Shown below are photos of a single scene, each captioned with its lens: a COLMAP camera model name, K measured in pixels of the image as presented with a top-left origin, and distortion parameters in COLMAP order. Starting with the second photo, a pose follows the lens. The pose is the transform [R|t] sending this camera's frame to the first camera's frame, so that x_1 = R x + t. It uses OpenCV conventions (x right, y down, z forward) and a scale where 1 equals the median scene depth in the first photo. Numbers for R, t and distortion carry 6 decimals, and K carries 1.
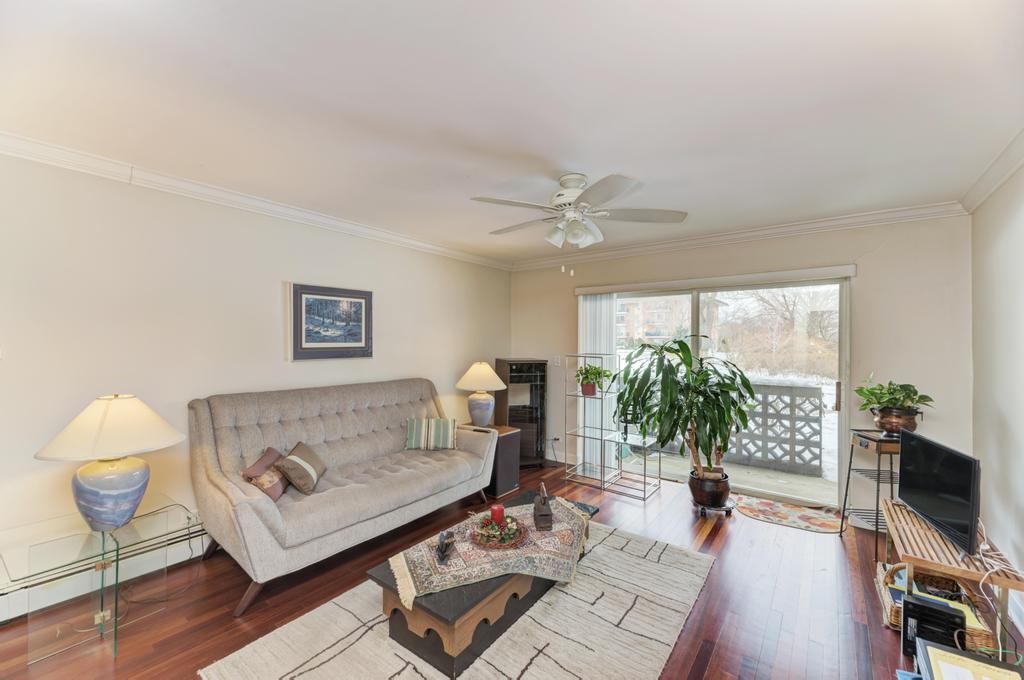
lens RADIAL K [[409.0, 0, 508.2], [0, 409.0, 340.0], [0, 0, 1]] dist [-0.000006, 0.000102]
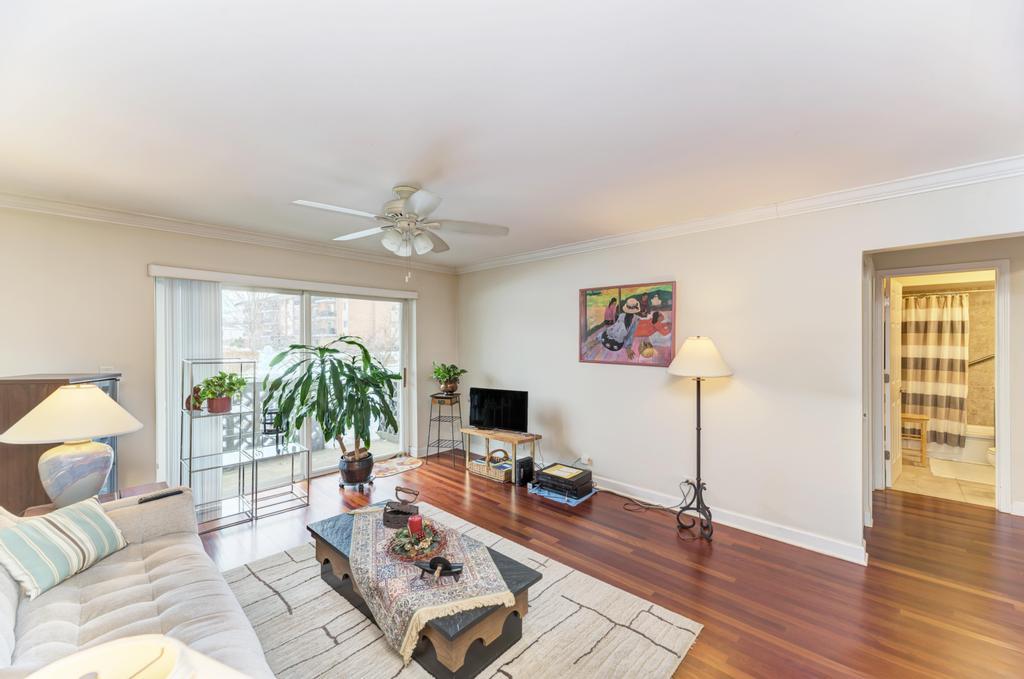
lens RADIAL K [[409.0, 0, 508.2], [0, 409.0, 339.5], [0, 0, 1]] dist [-0.000006, 0.000102]
pose [[0.096553, -0.004606, 0.995317, -0.655267], [0.004220, 0.999982, 0.004218, -0.007479], [-0.995319, 0.003793, 0.096570, 0.473233]]
